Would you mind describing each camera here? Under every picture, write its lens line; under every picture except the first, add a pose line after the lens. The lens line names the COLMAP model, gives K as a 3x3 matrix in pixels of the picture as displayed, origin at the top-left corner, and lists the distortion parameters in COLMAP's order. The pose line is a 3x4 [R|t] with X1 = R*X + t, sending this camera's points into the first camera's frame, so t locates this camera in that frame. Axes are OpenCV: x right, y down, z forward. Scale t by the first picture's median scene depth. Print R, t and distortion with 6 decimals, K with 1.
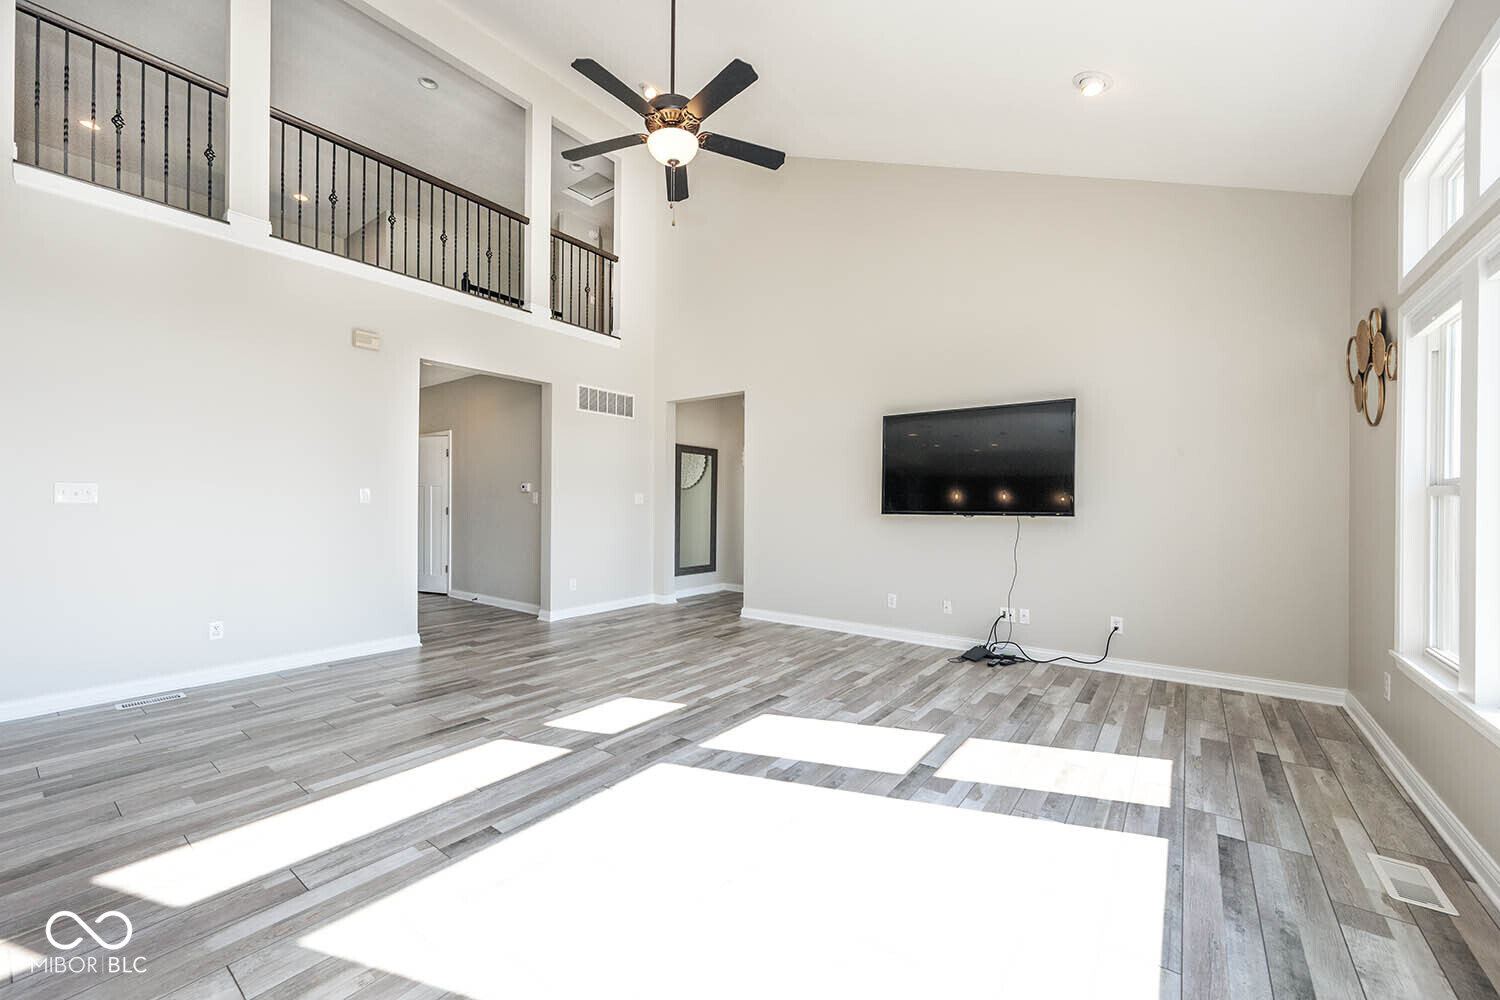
lens RADIAL K [[586.0, 0, 747.5], [0, 586.0, 502.5], [0, 0, 1]] dist [-0.001140, -0.000003]
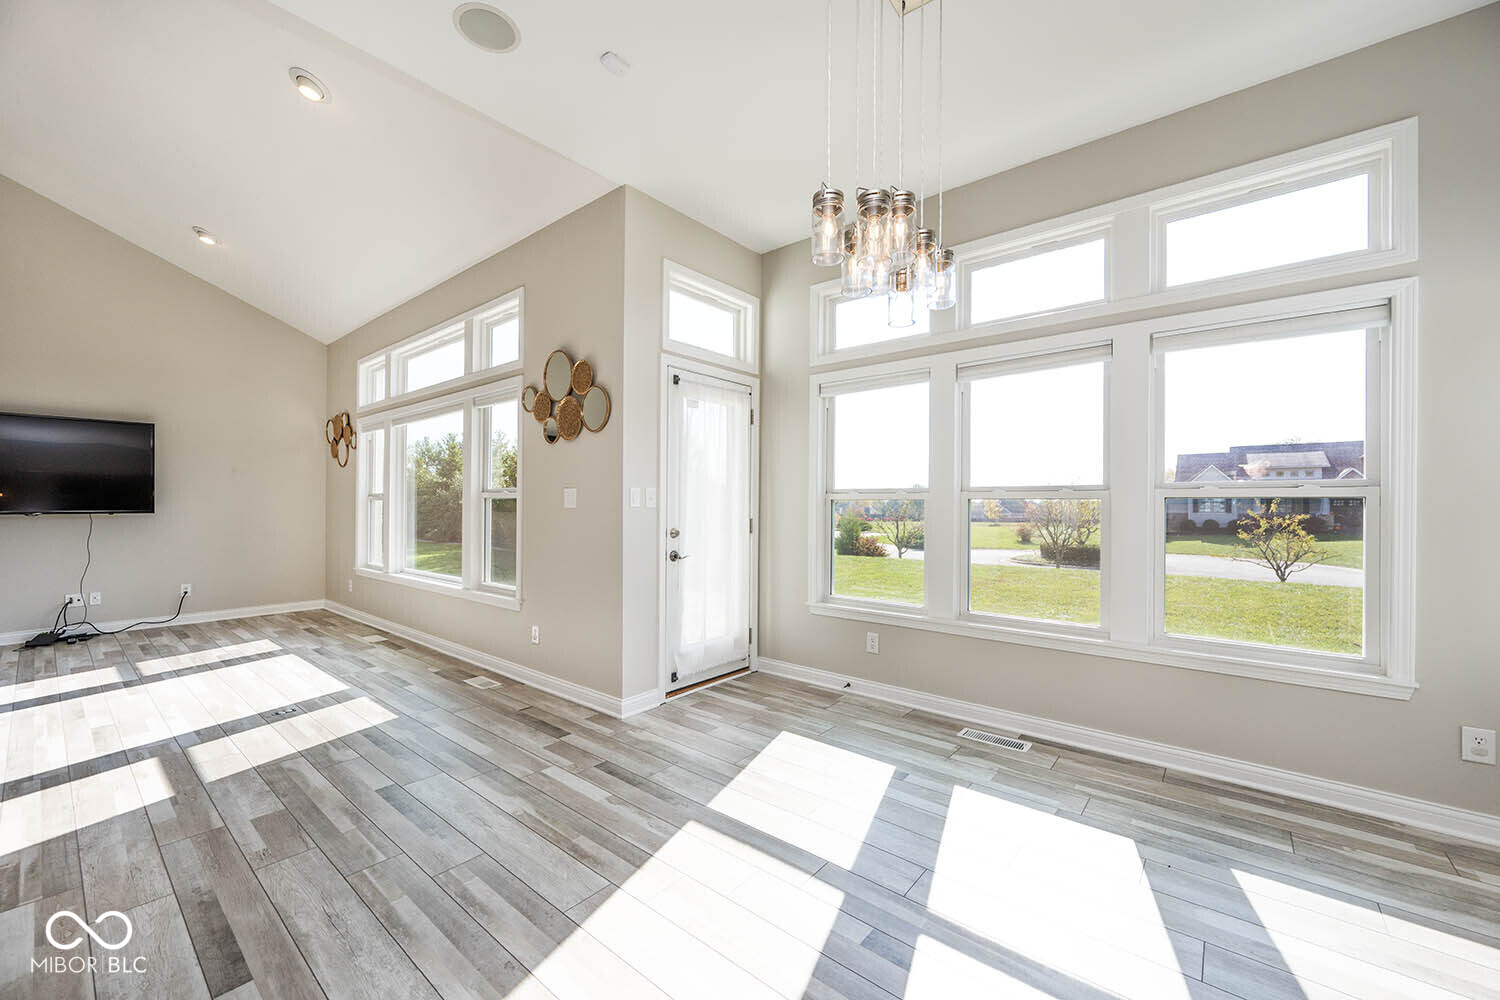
lens RADIAL K [[586.0, 0, 747.6], [0, 586.0, 503.0], [0, 0, 1]] dist [-0.001140, -0.000003]
pose [[0.043059, 0.001052, 0.999072, -0.926453], [-0.000429, 0.999999, -0.001034, 0.002390], [-0.999072, -0.000384, 0.043059, -0.524869]]
